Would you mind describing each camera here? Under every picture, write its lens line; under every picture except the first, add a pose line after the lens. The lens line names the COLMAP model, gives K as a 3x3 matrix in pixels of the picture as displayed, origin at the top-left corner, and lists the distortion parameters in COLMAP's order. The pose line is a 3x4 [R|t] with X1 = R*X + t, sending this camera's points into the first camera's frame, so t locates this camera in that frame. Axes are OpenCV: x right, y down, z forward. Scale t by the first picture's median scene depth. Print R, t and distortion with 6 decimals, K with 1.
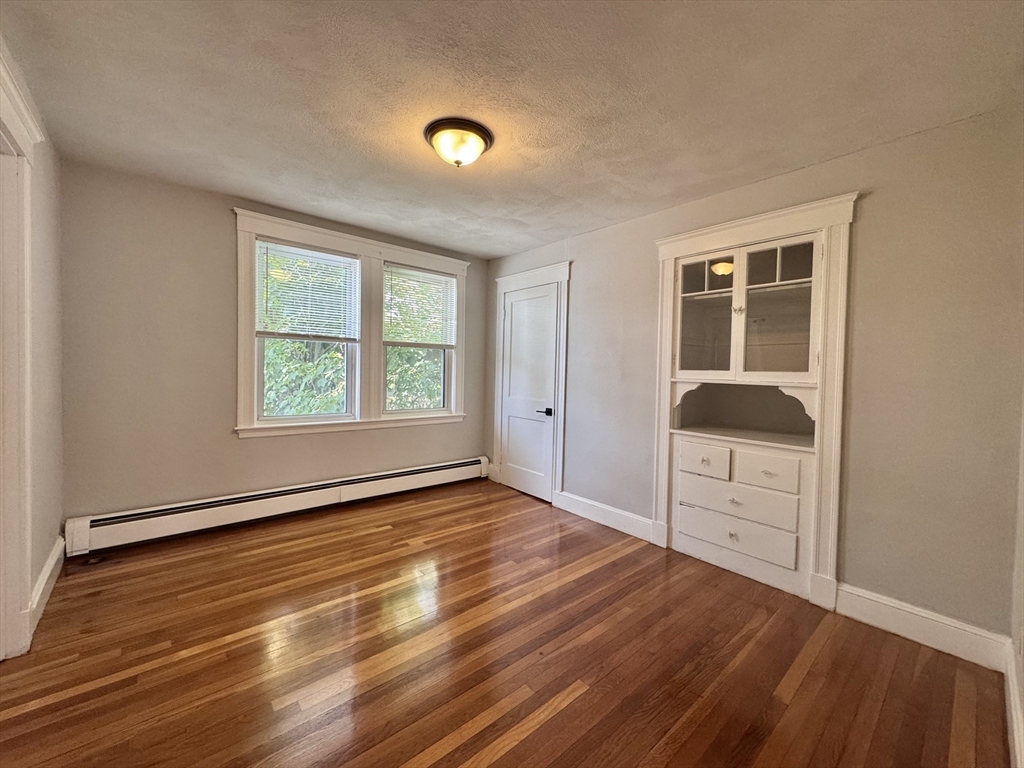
lens RADIAL K [[412.8, 0, 513.1], [0, 412.8, 378.3], [0, 0, 1]] dist [0.001943, 0.000792]
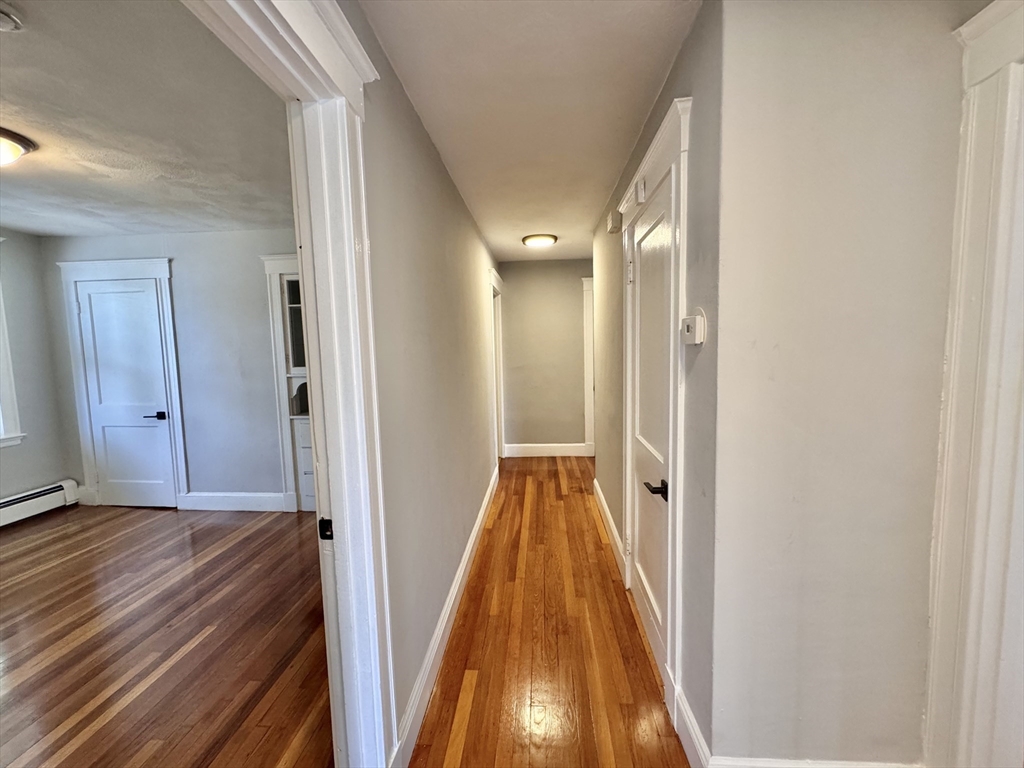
lens RADIAL K [[412.8, 0, 509.6], [0, 412.8, 380.9], [0, 0, 1]] dist [0.001943, 0.000792]
pose [[0.712808, -0.099402, 0.694280, 0.006347], [0.053483, 0.994727, 0.087507, -0.050522], [-0.699317, -0.025243, 0.714366, -0.311348]]
